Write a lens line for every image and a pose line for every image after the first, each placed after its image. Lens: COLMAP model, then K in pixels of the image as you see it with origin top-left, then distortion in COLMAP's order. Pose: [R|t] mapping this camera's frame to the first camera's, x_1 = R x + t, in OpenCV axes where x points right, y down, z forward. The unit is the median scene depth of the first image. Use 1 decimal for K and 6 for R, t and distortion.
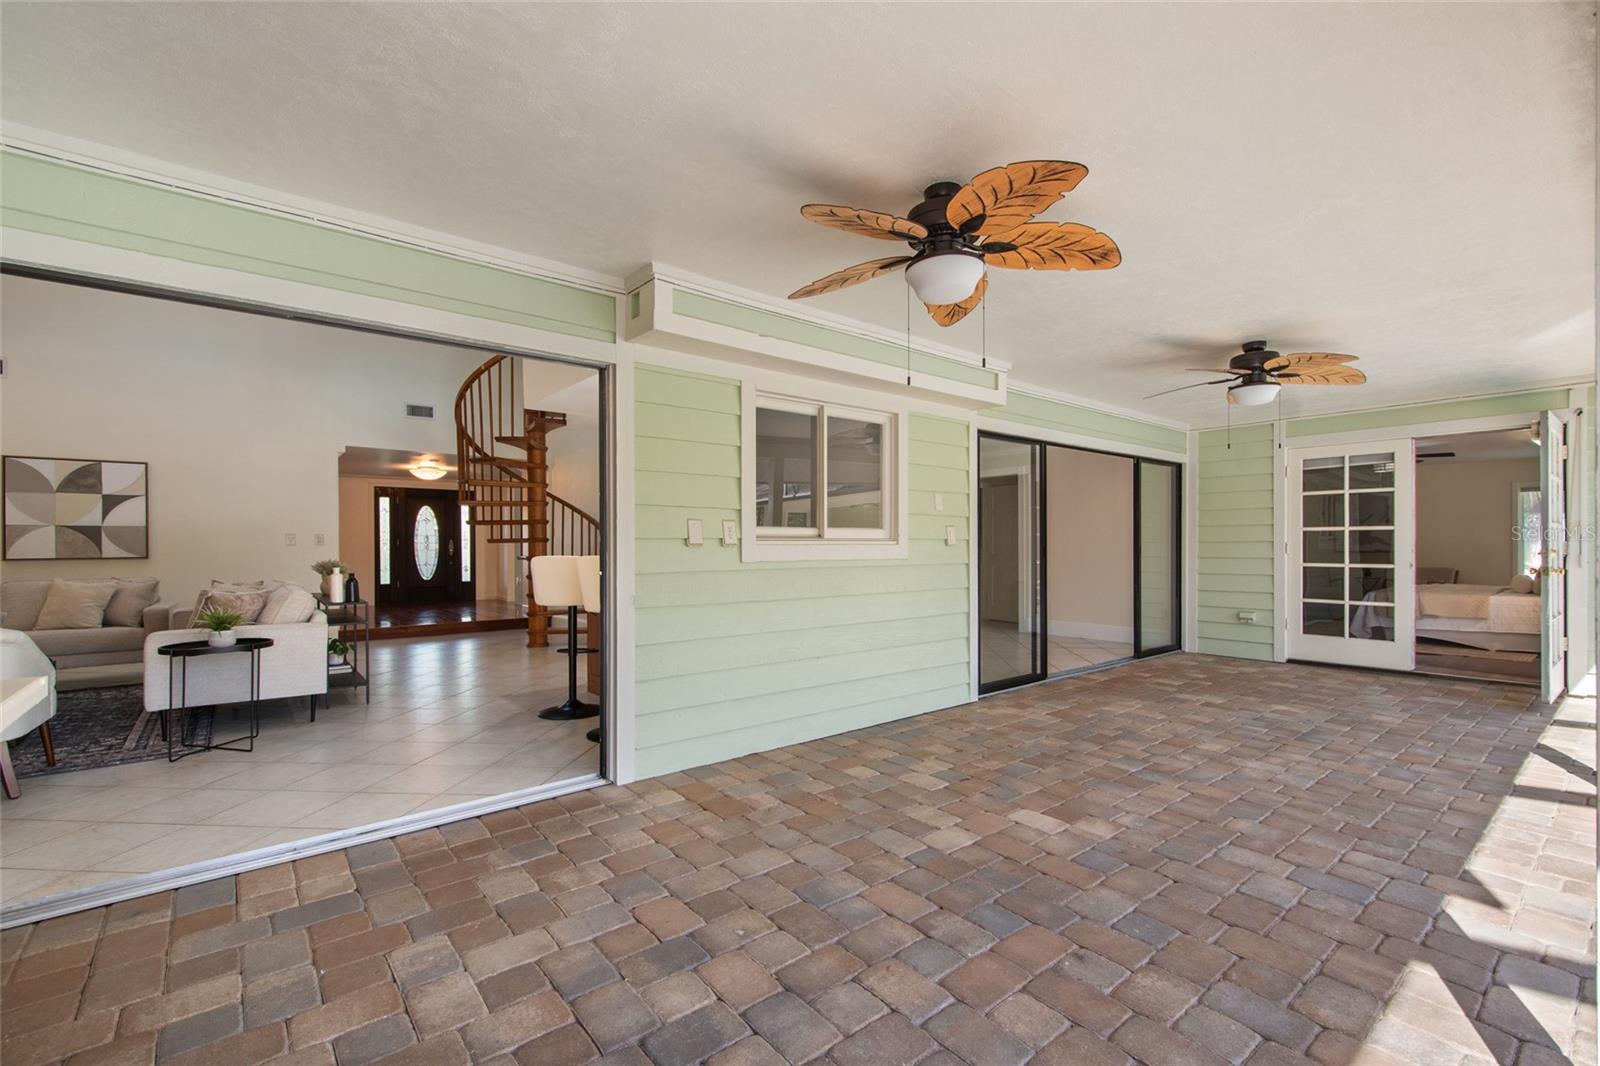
lens RADIAL K [[700.2, 0, 807.9], [0, 700.2, 547.6], [0, 0, 1]] dist [0.017745, -0.008516]
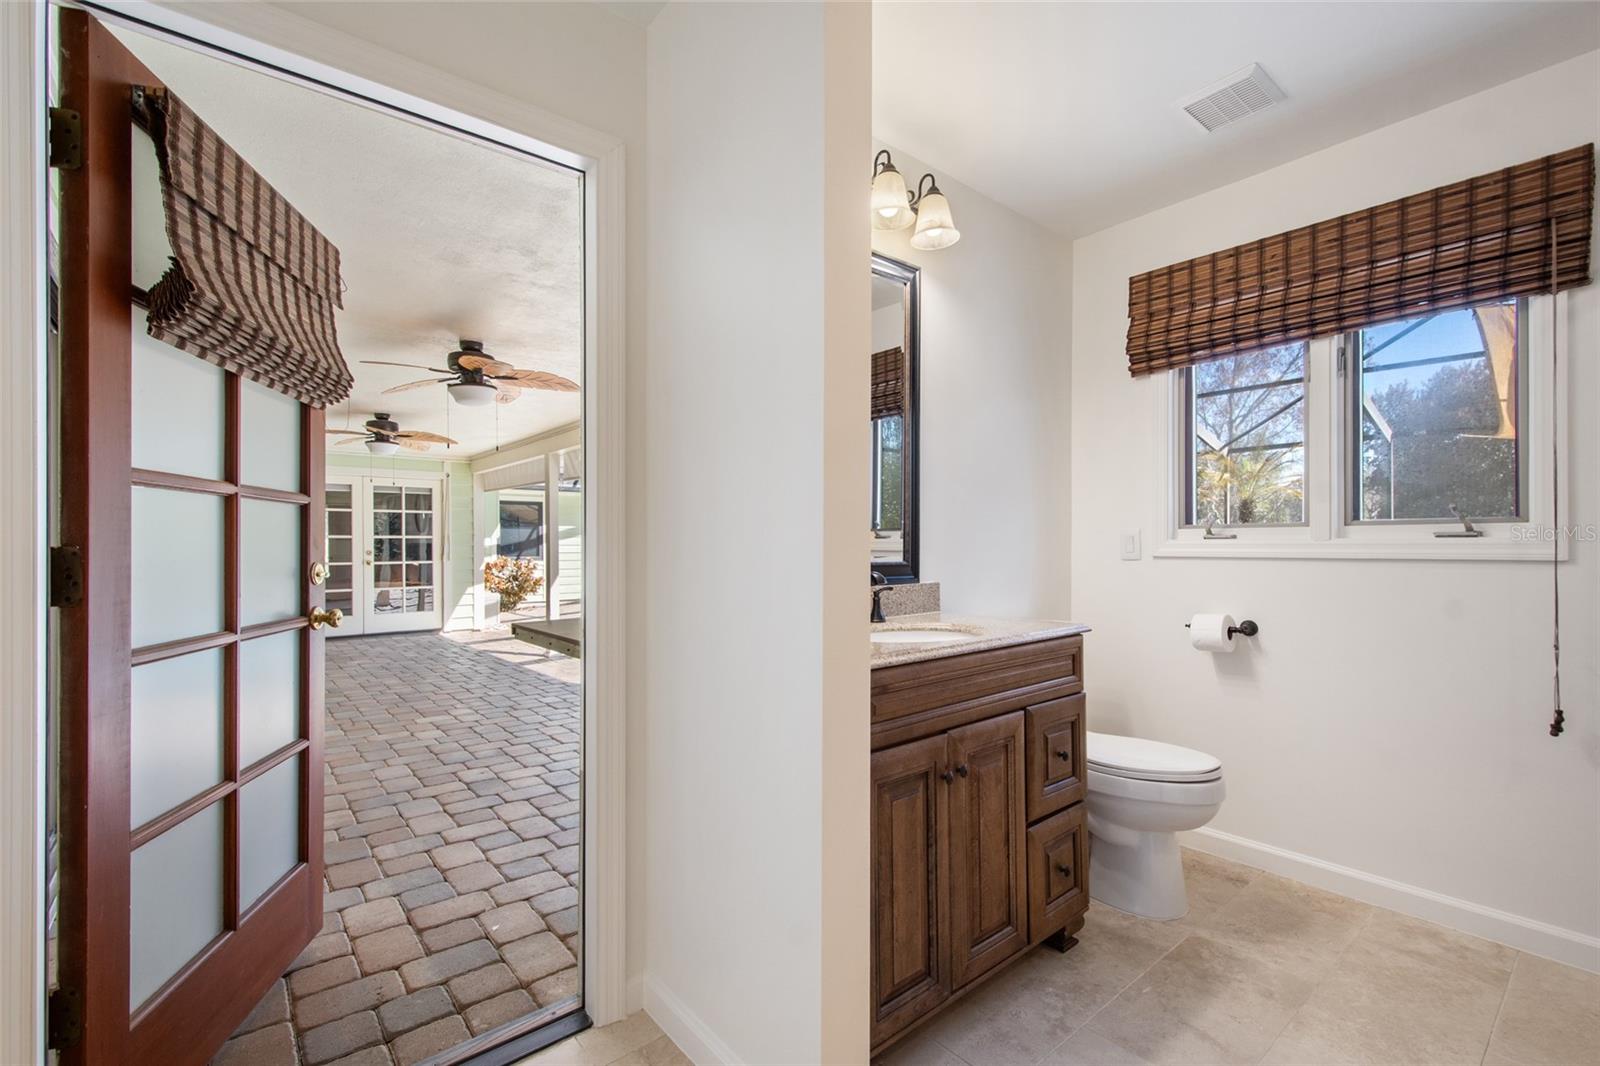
lens RADIAL K [[700.2, 0, 807.9], [0, 700.2, 547.6], [0, 0, 1]] dist [0.017745, -0.008516]
pose [[-0.011845, 0.001082, 0.999929, -0.894346], [0.009416, 0.999955, -0.000971, 0.005507], [-0.999886, 0.009404, -0.011855, 0.113837]]
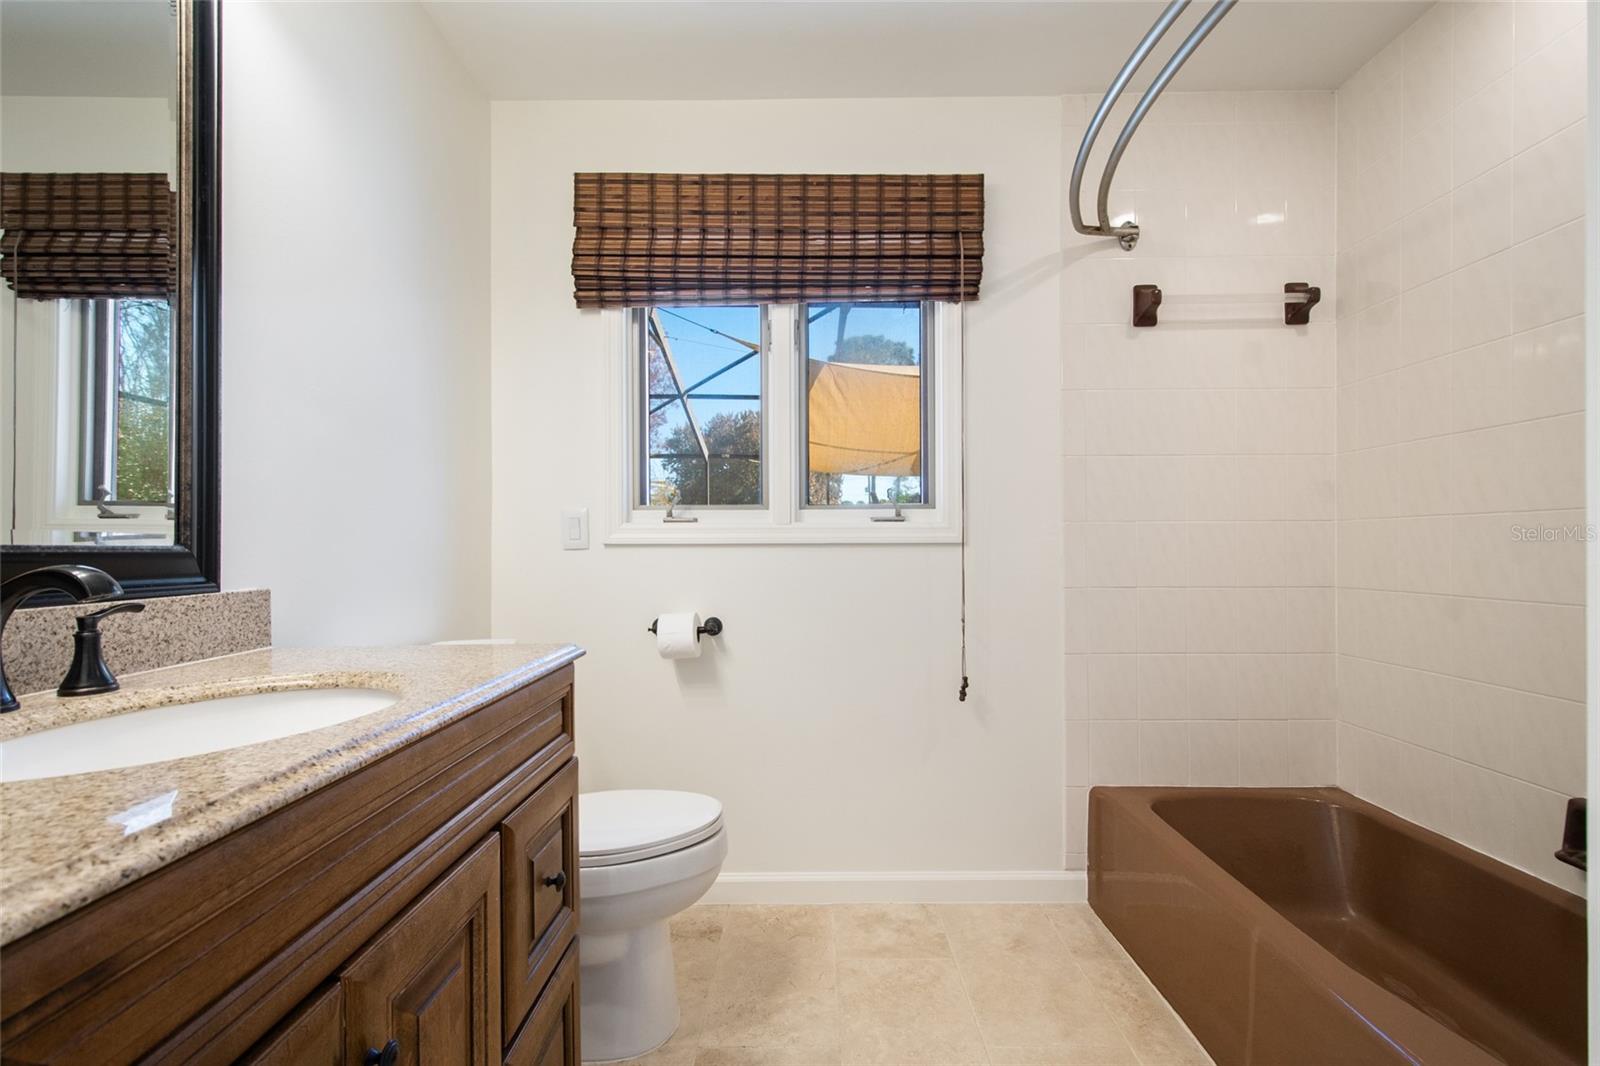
lens RADIAL K [[700.2, 0, 807.9], [0, 700.2, 547.6], [0, 0, 1]] dist [0.017745, -0.008516]
pose [[-0.774104, 0.007521, 0.633014, 2.526024], [0.011493, 0.999932, 0.002175, 0.220736], [-0.632954, 0.008959, -0.774137, -0.351725]]
